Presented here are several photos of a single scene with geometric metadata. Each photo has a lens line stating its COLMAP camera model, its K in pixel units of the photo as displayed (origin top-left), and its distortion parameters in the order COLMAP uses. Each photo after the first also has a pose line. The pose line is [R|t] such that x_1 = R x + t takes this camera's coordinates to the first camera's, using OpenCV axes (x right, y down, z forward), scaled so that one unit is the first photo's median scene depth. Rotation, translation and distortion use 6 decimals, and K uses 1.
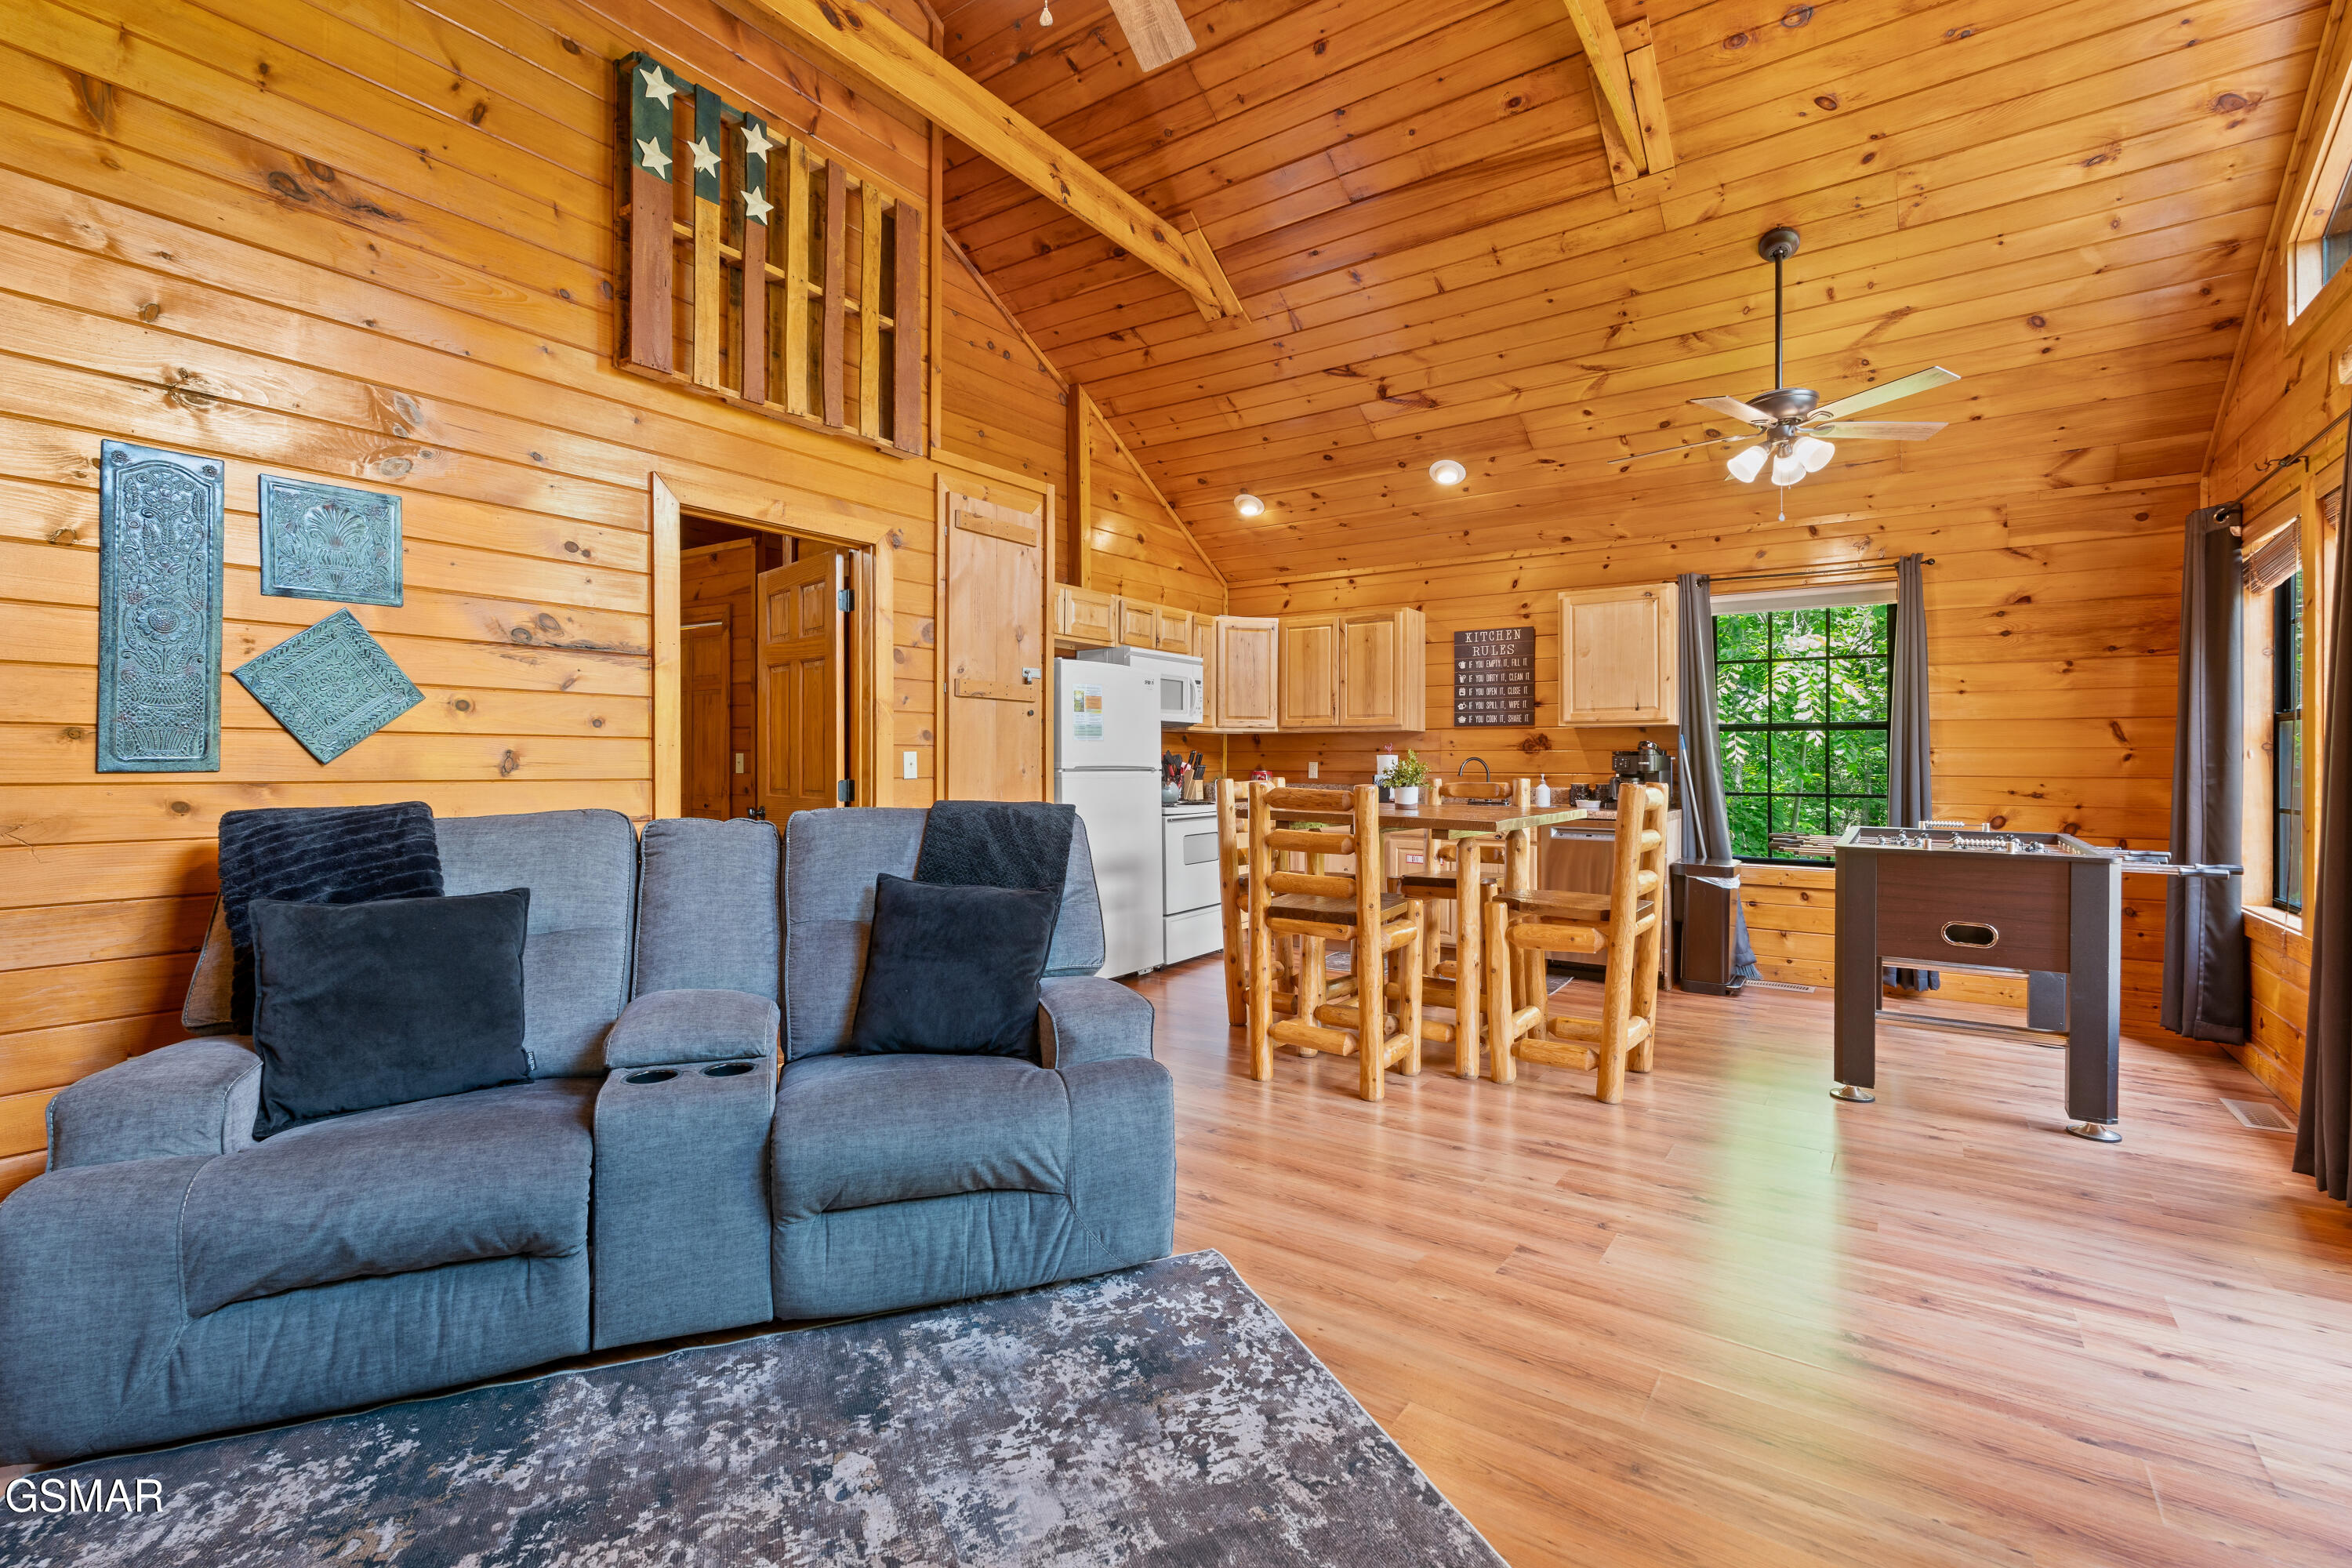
lens RADIAL K [[1038.4, 0, 1177.8], [0, 1038.4, 755.6], [0, 0, 1]] dist [-0.007984, 0.001410]
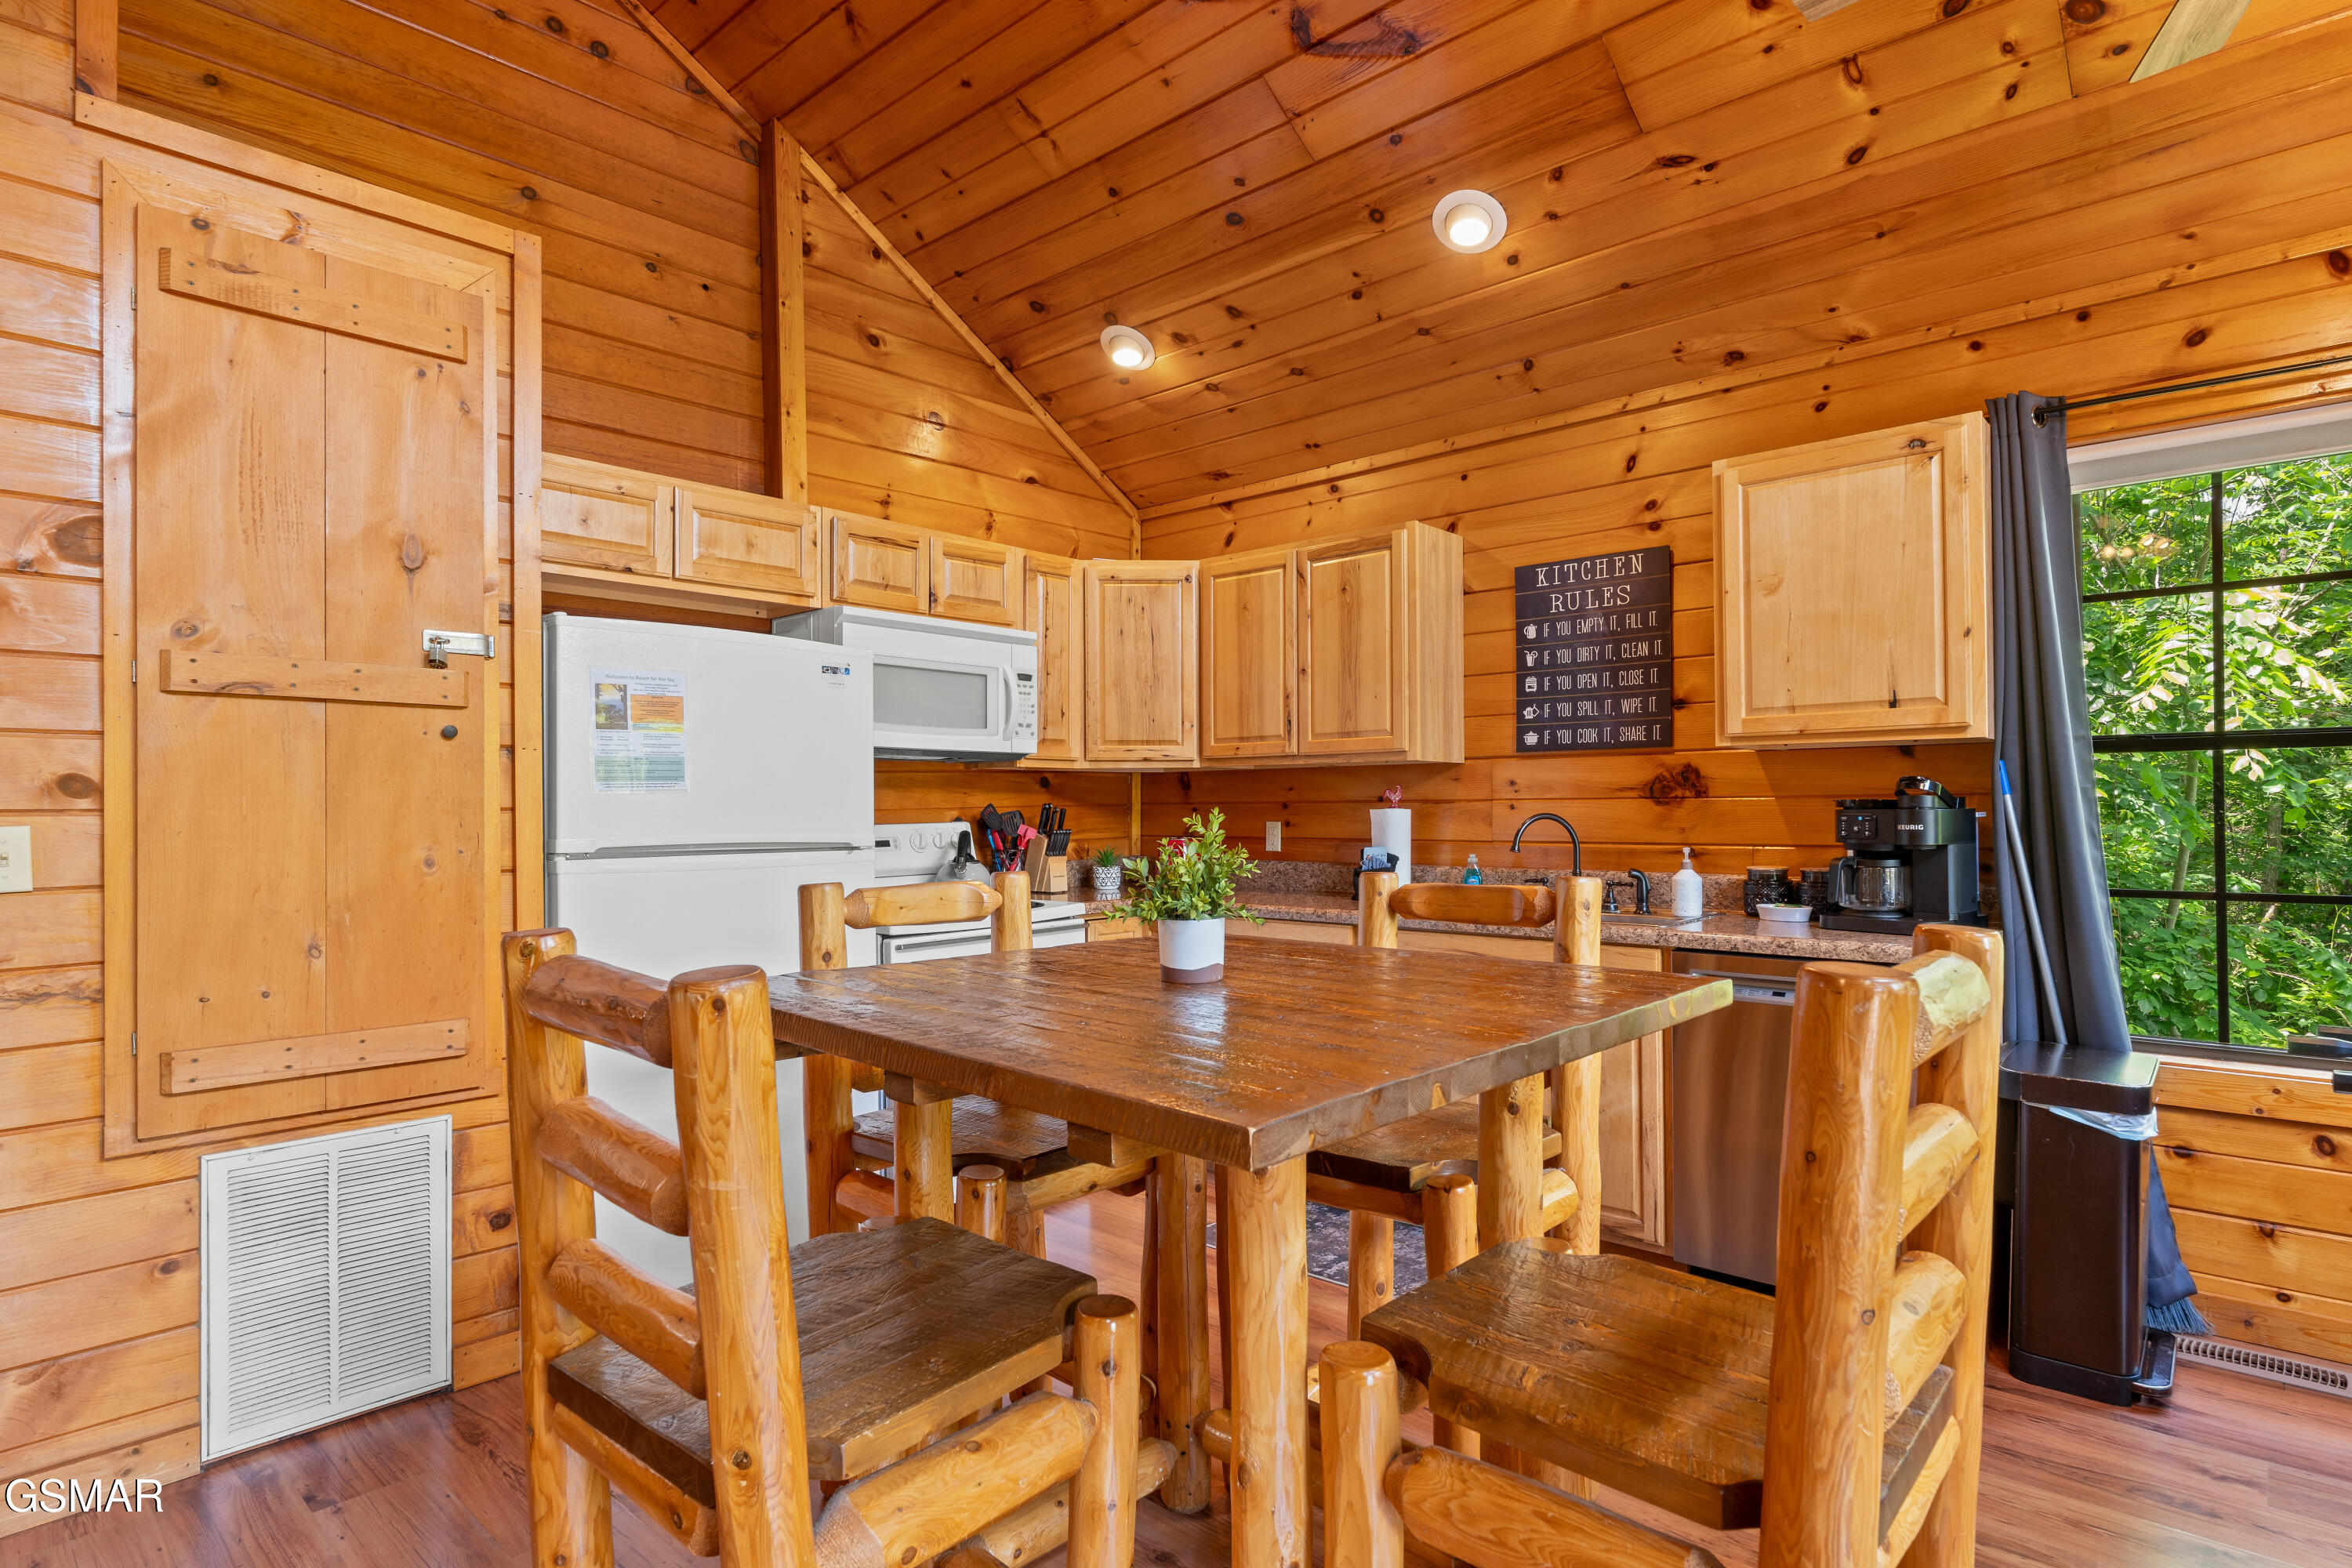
lens RADIAL K [[1206.3, 0, 1188.8], [0, 1206.3, 801.3], [0, 0, 1]] dist [-0.006196, -0.000130]
pose [[0.993035, -0.010183, -0.117380, 0.199521], [0.010445, 0.999944, 0.001610, -0.007446], [0.117357, -0.002825, 0.993086, 0.444020]]
